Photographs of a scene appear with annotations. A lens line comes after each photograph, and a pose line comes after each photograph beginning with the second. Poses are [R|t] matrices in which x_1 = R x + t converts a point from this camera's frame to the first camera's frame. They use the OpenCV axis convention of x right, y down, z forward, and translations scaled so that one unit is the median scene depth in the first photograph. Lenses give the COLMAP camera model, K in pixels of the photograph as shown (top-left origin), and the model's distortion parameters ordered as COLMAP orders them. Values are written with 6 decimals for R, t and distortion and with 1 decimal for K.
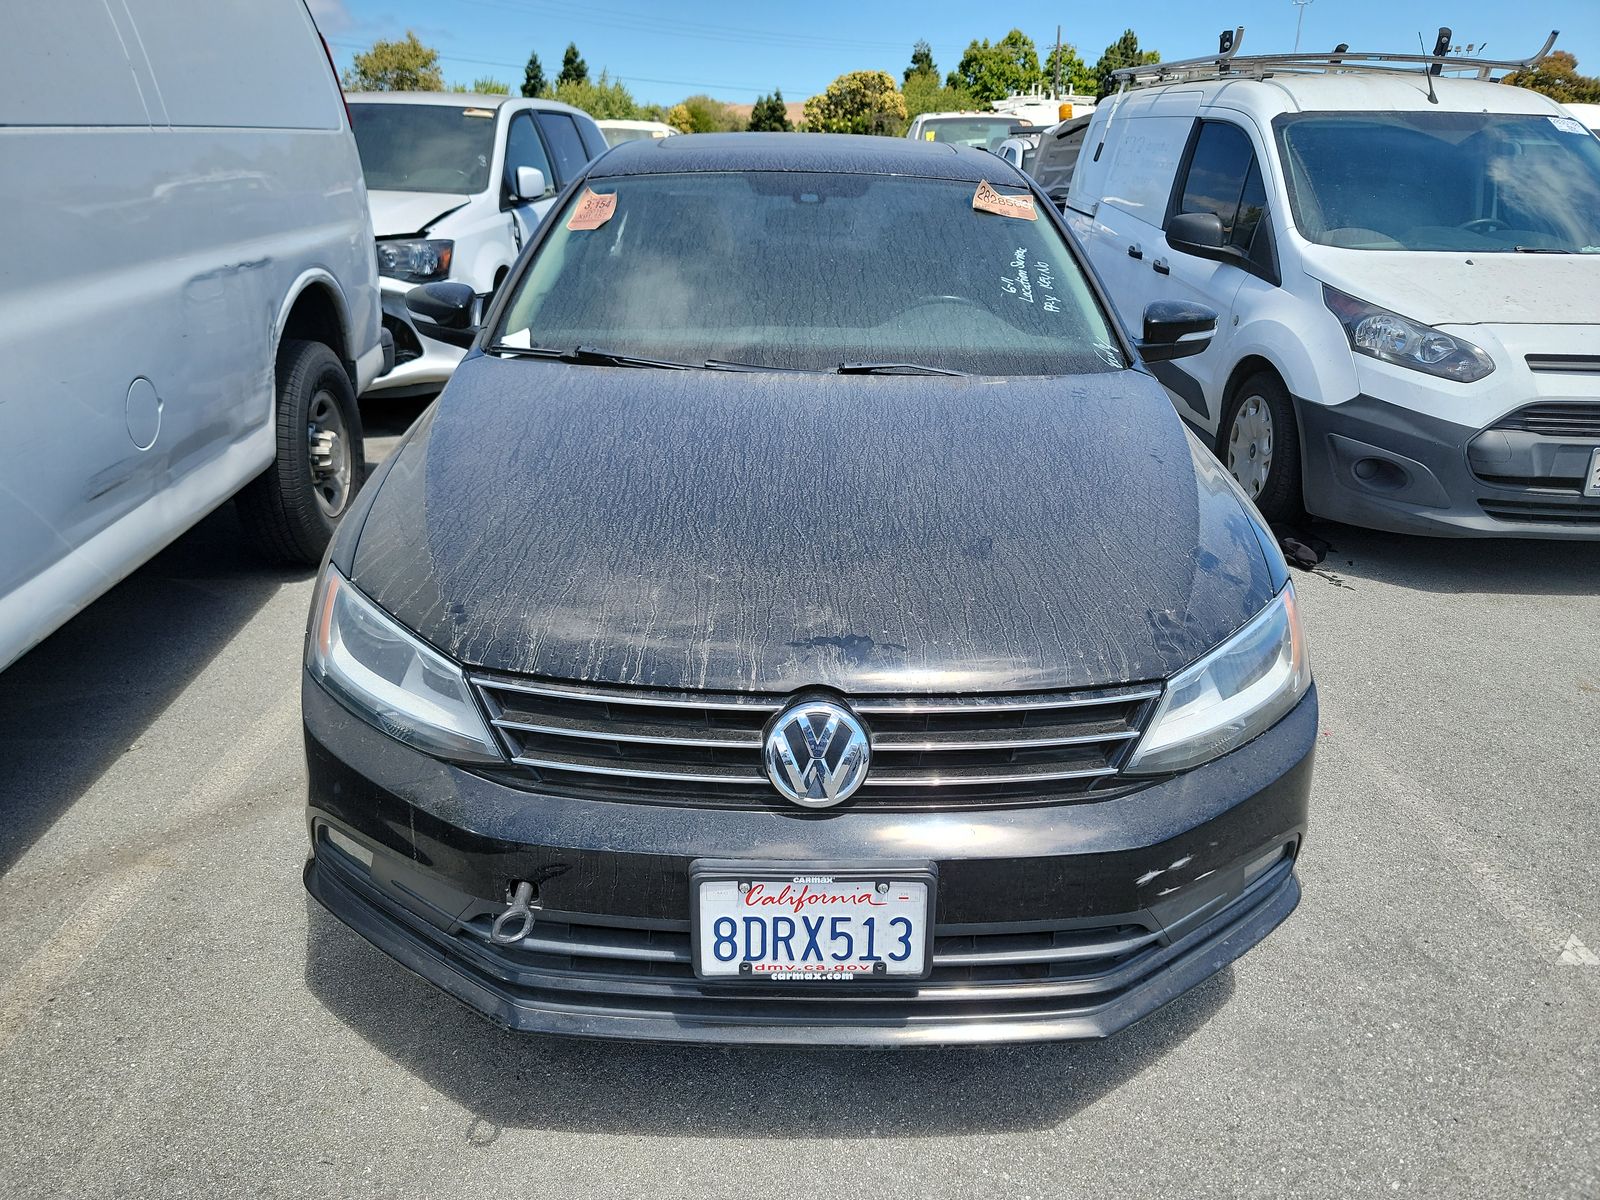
lens RADIAL K [[1135.4, 0, 807.8], [0, 1135.4, 600.3], [0, 0, 1]] dist [0.072364, -0.074534]
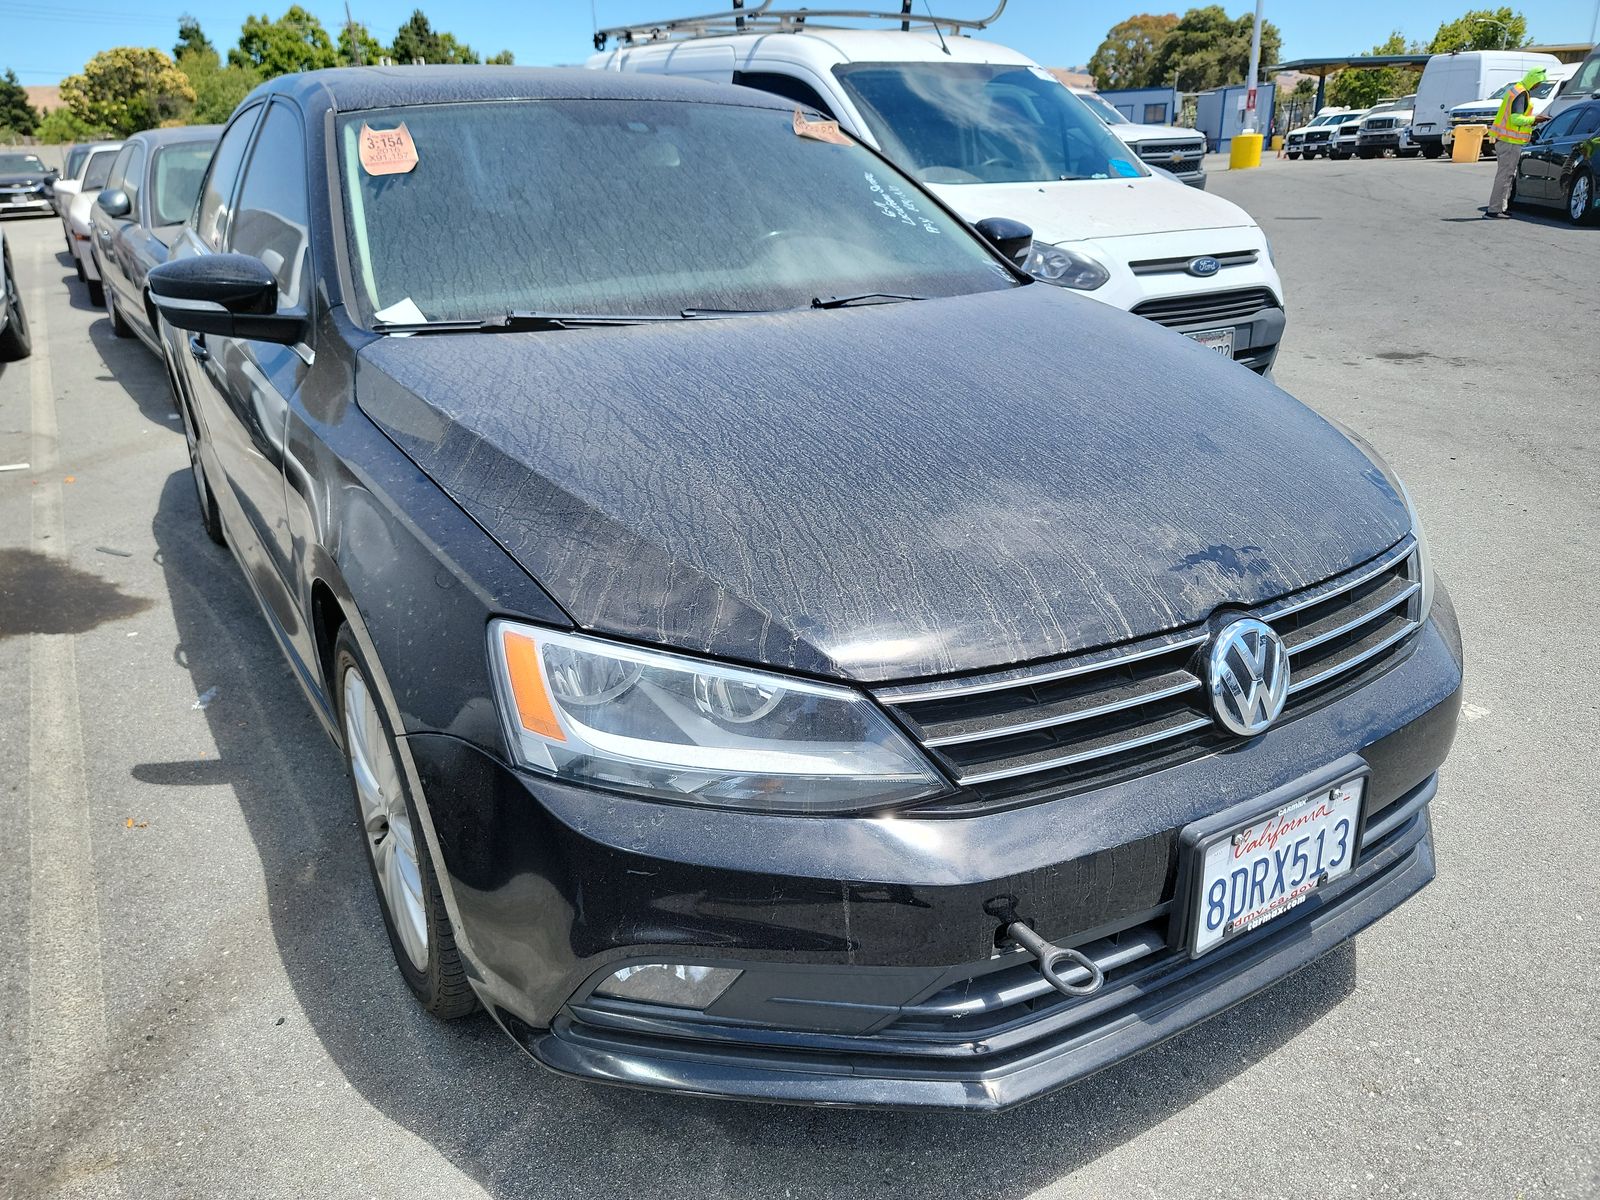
lens RADIAL K [[1135.4, 0, 807.8], [0, 1135.4, 600.3], [0, 0, 1]] dist [0.072364, -0.074534]
pose [[0.853798, -0.219384, 0.472123, -0.358062], [0.213737, 0.974634, 0.066363, -0.030384], [-0.474706, 0.044250, 0.879031, 0.179387]]
